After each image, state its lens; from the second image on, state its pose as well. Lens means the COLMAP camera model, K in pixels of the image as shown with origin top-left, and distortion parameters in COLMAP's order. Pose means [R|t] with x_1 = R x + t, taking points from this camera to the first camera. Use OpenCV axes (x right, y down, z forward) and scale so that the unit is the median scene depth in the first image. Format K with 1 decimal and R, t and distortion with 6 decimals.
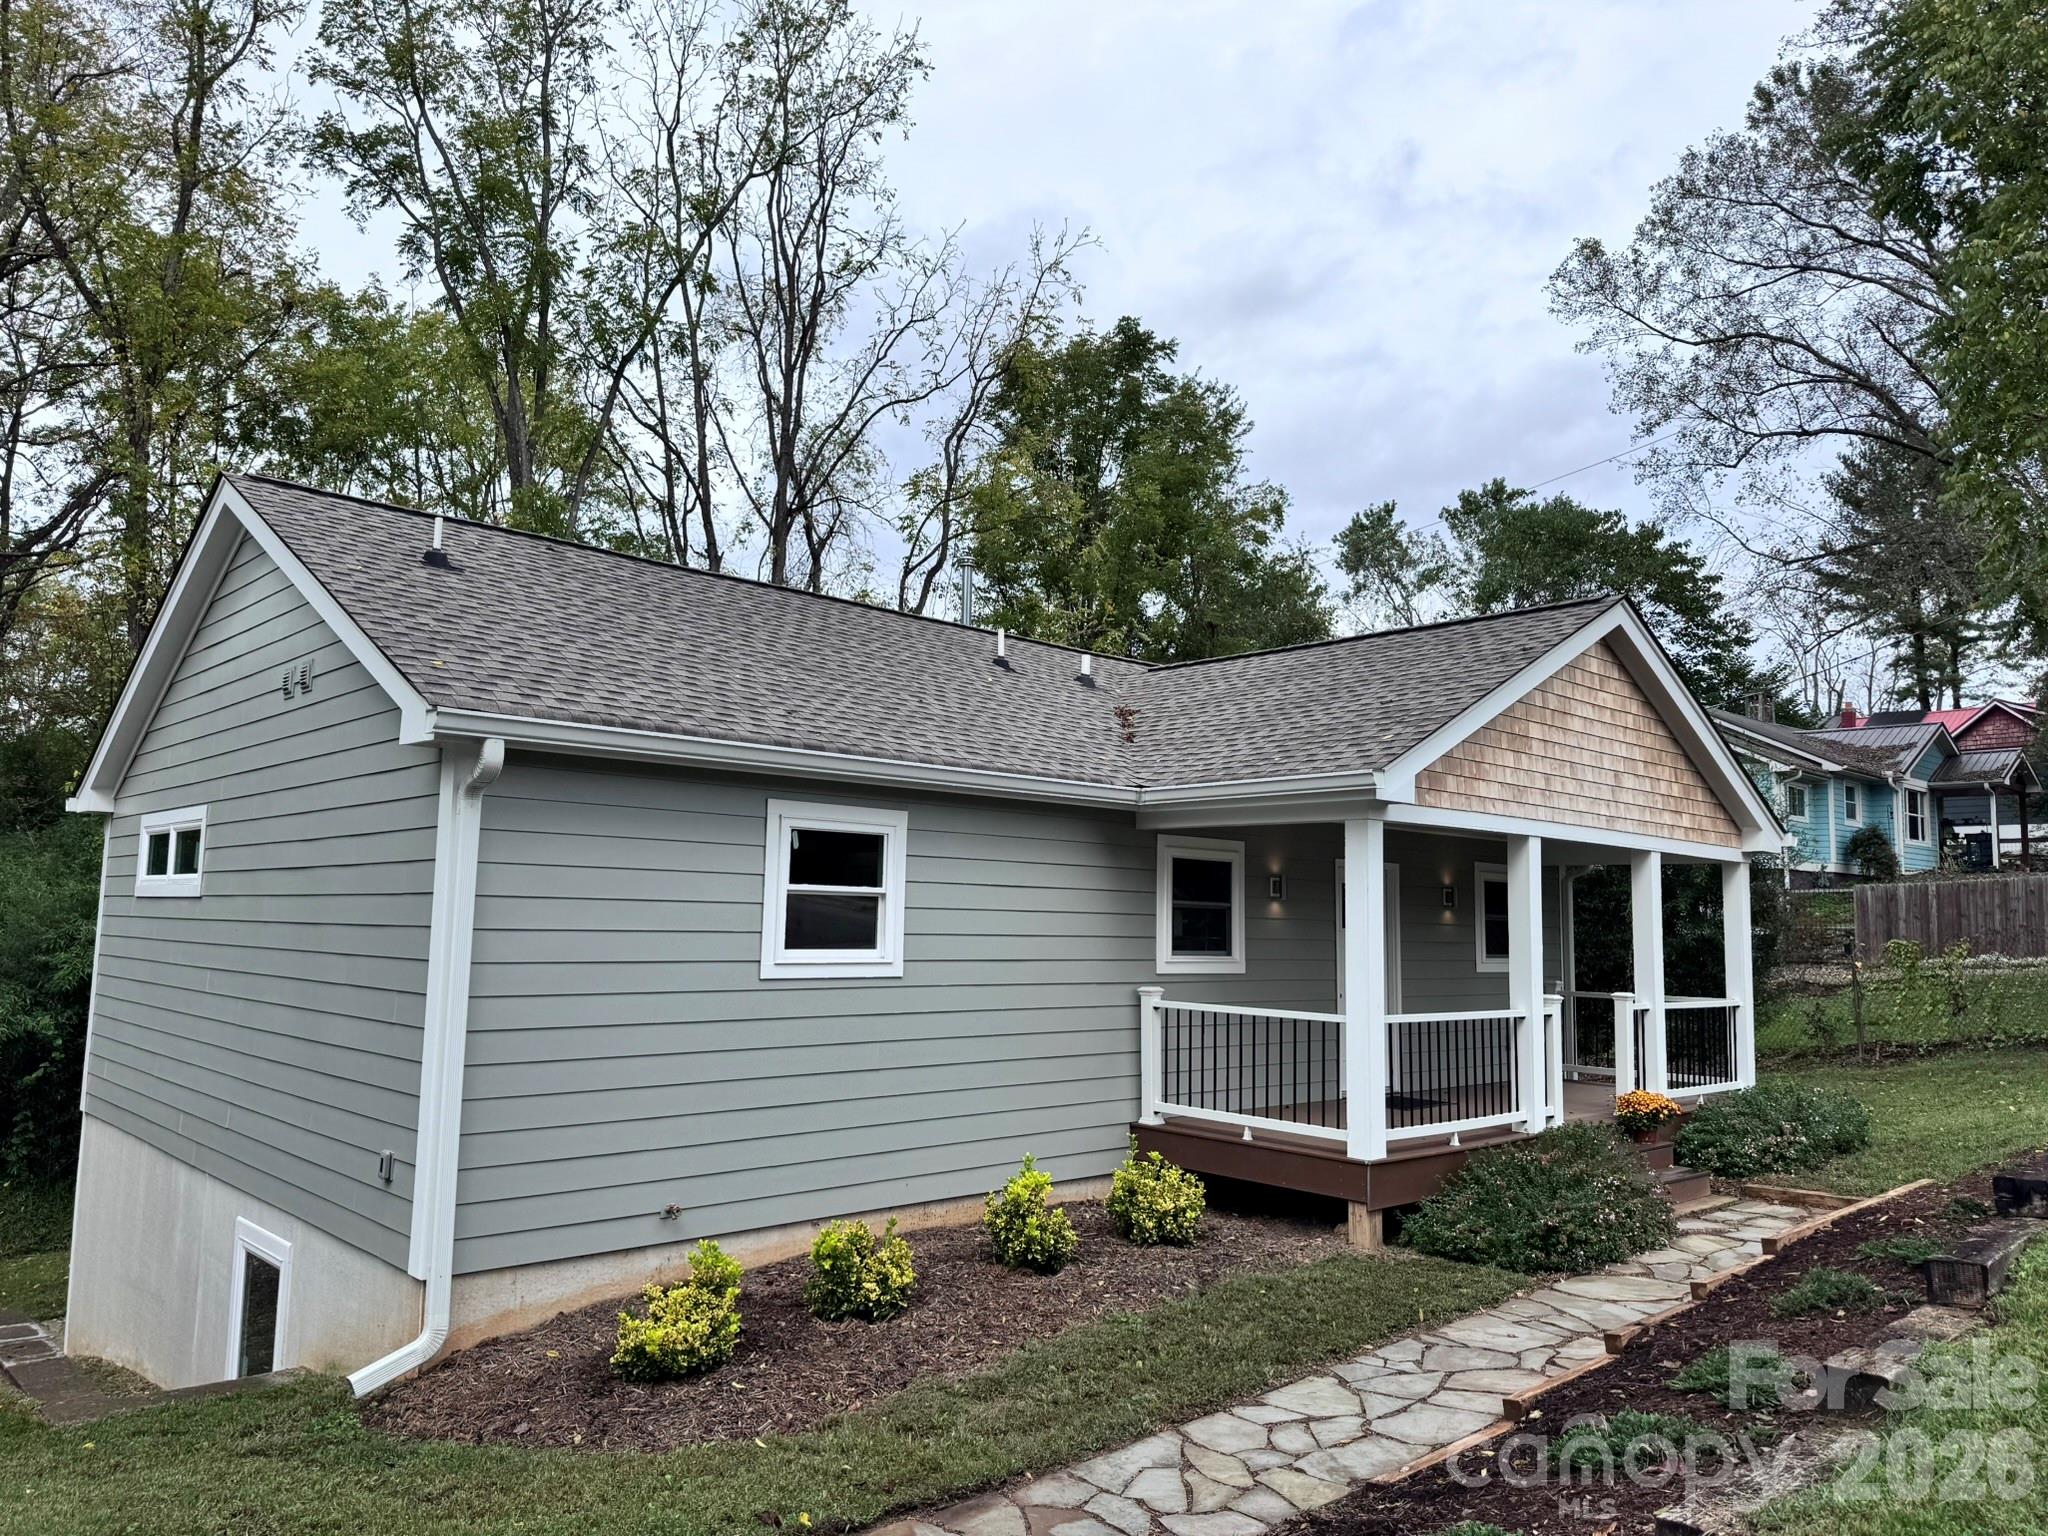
lens RADIAL K [[1432.7, 0, 1024.0], [0, 1432.7, 775.8], [0, 0, 1]] dist [0.096040, -0.143745]
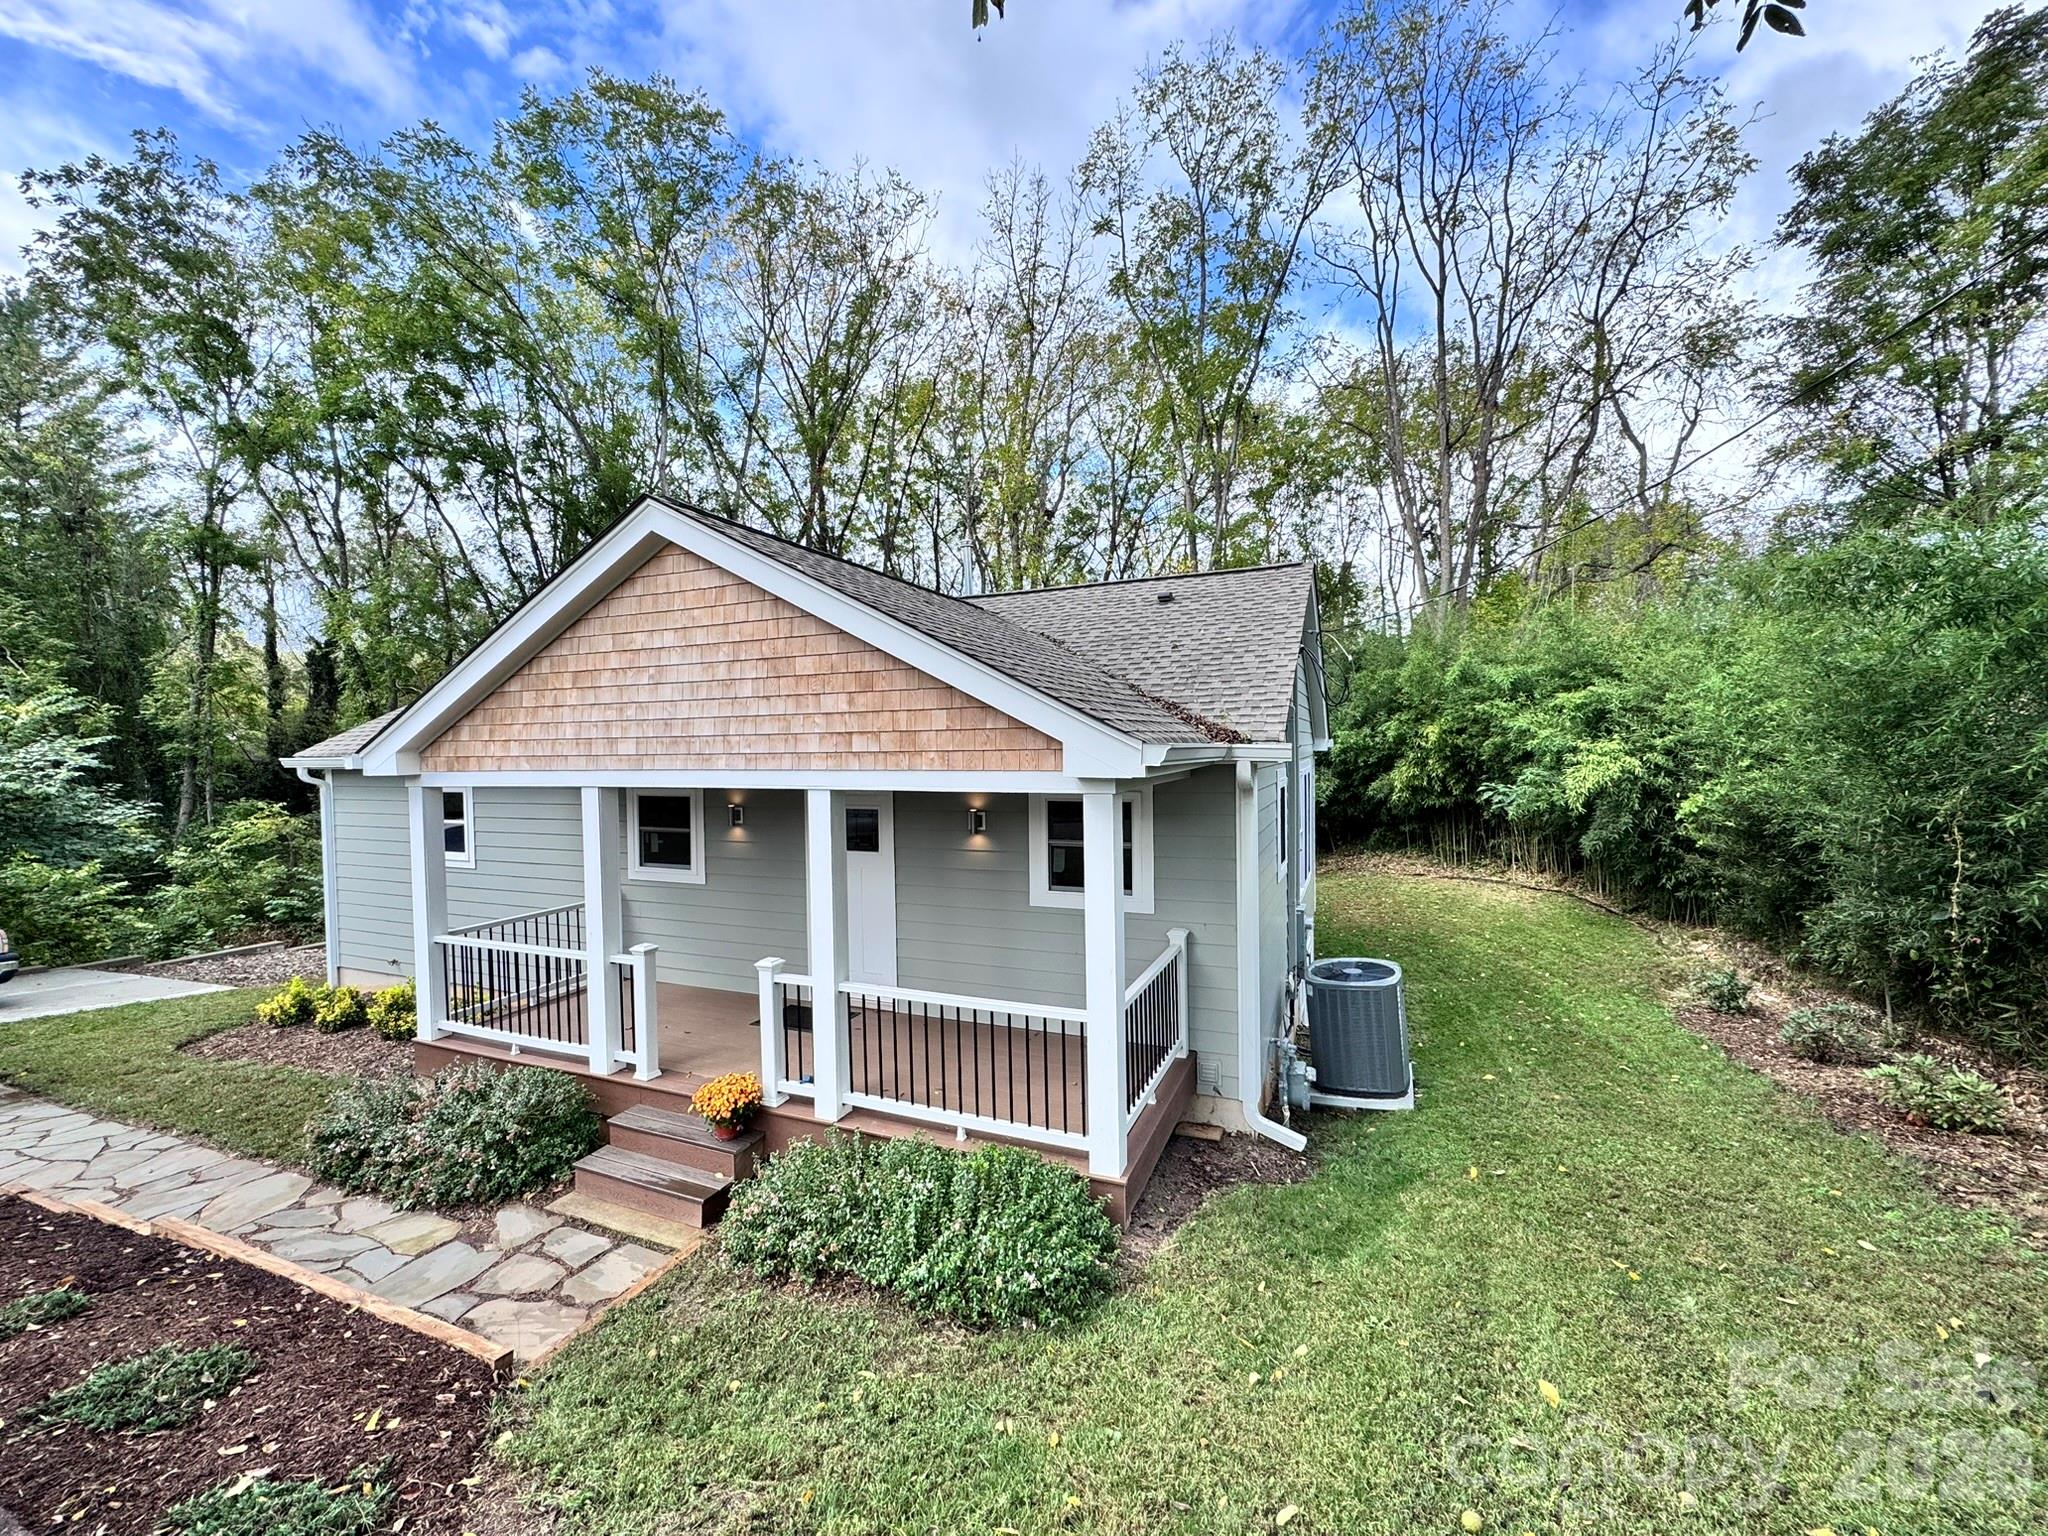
lens RADIAL K [[815.2, 0, 1024.0], [0, 815.2, 768.0], [0, 0, 1]] dist [0.001001, 0.000013]
pose [[0.406532, -0.002706, -0.913632, 1.087417], [0.120379, 0.991436, 0.050628, 0.038914], [0.905671, -0.130564, 0.403377, 1.145814]]
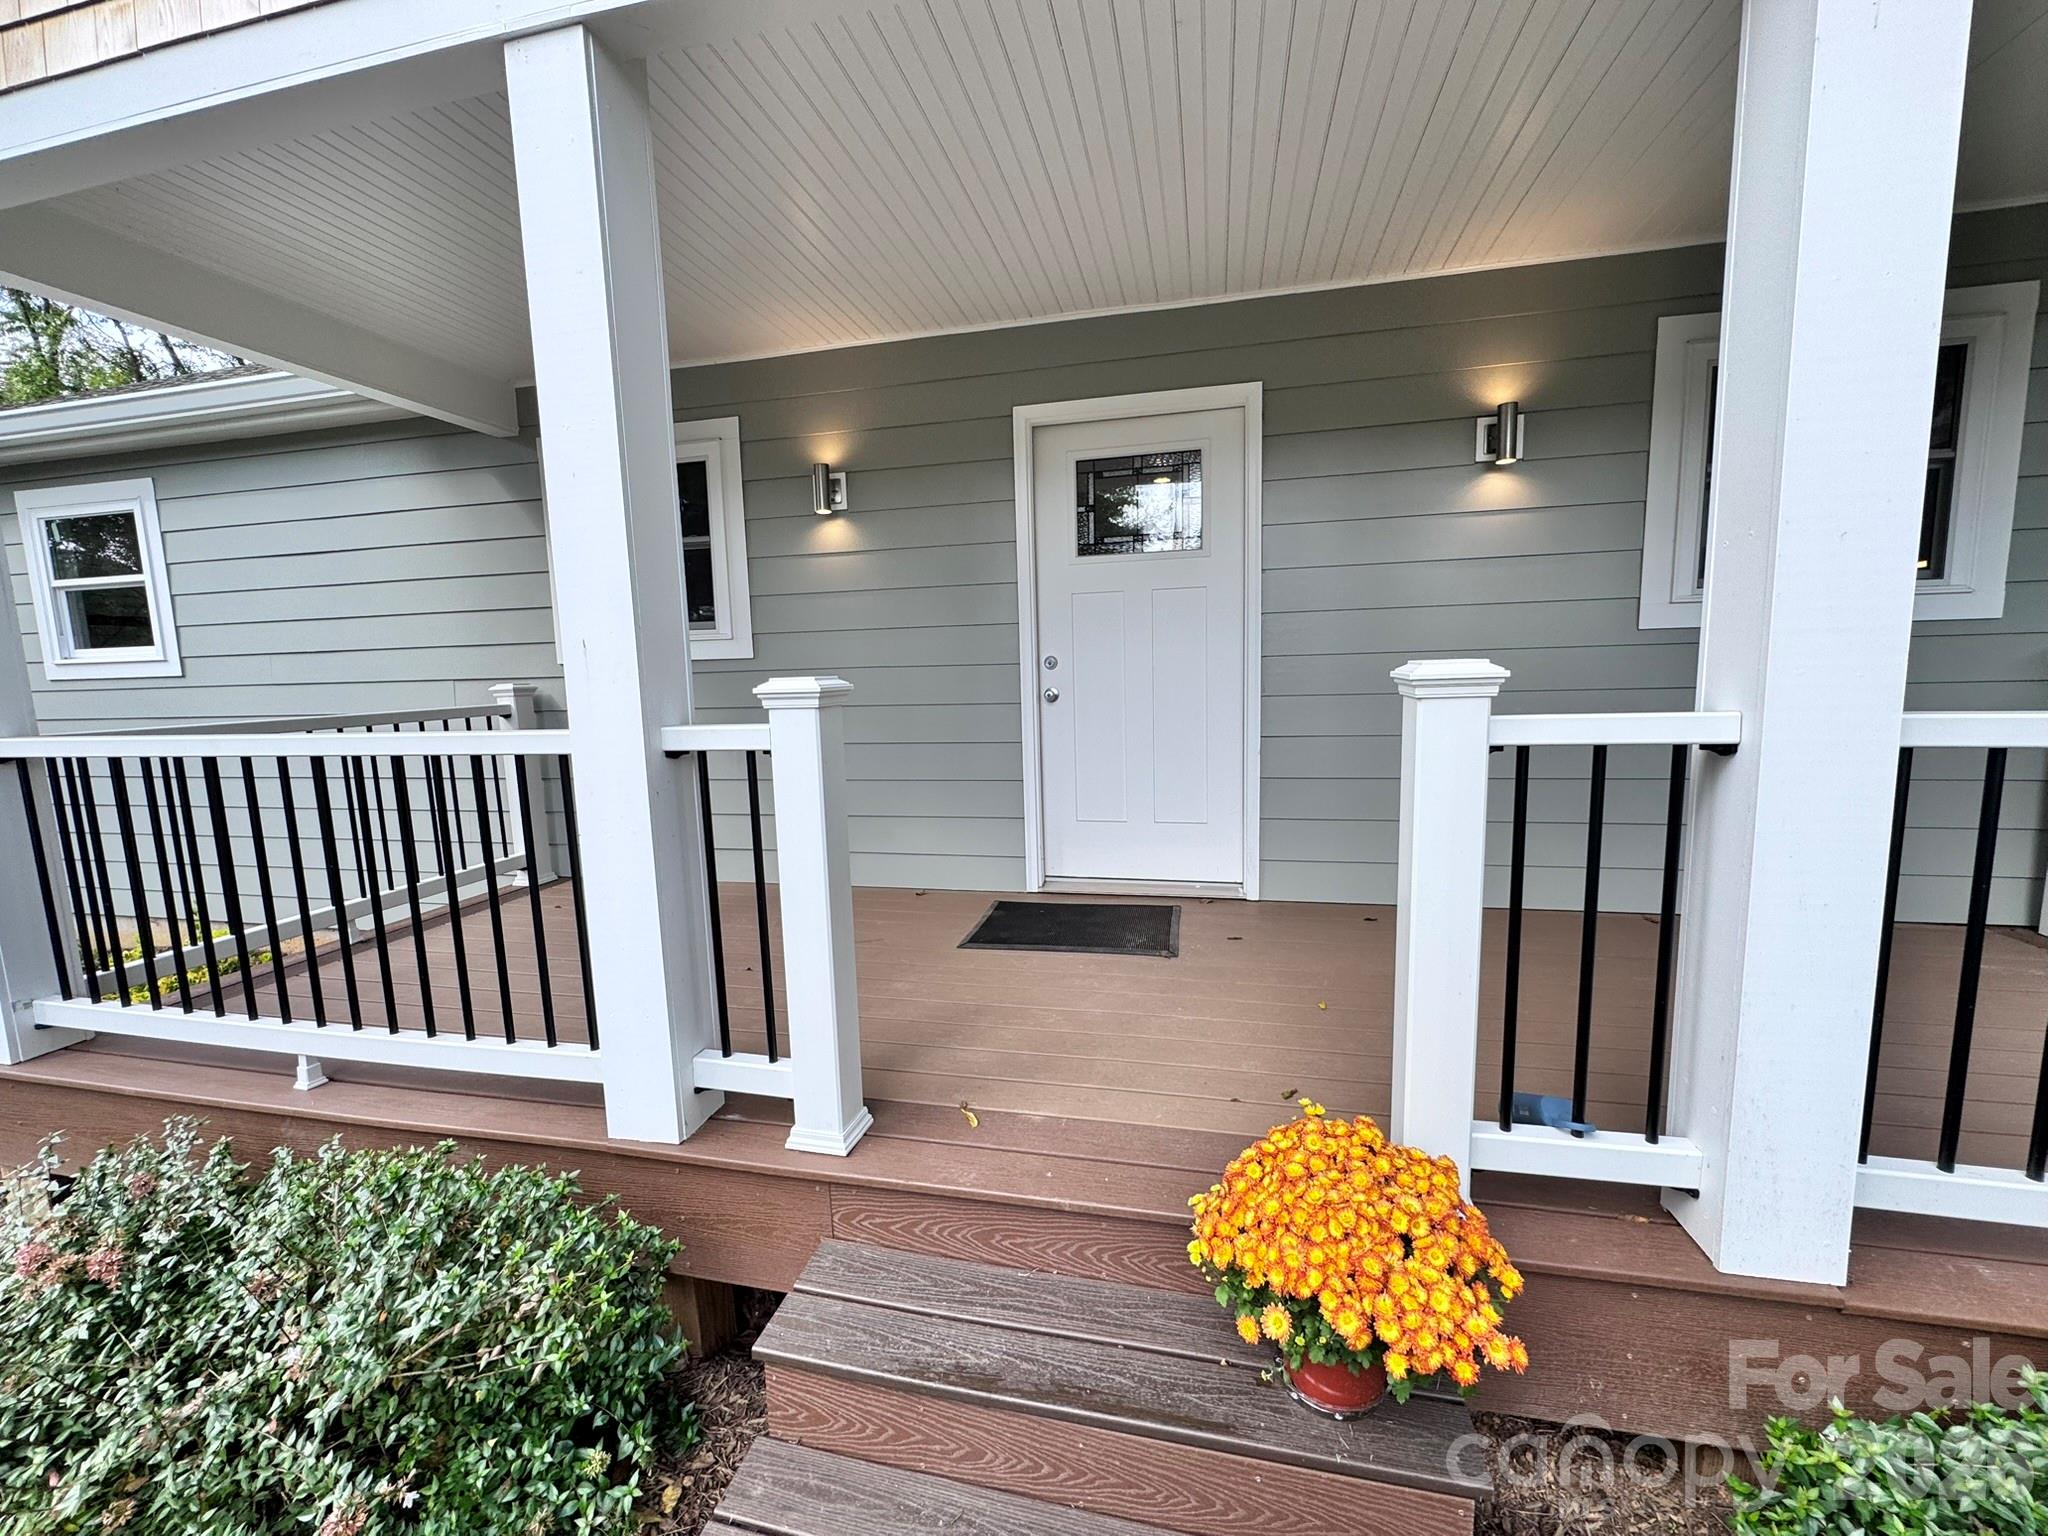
lens RADIAL K [[815.2, 0, 1024.0], [0, 815.2, 768.0], [0, 0, 1]] dist [0.001001, 0.000013]
pose [[0.557043, 0.072006, -0.827356, 0.571078], [0.126020, 0.977369, 0.169909, 0.163560], [0.820866, -0.198910, 0.535363, 1.060878]]
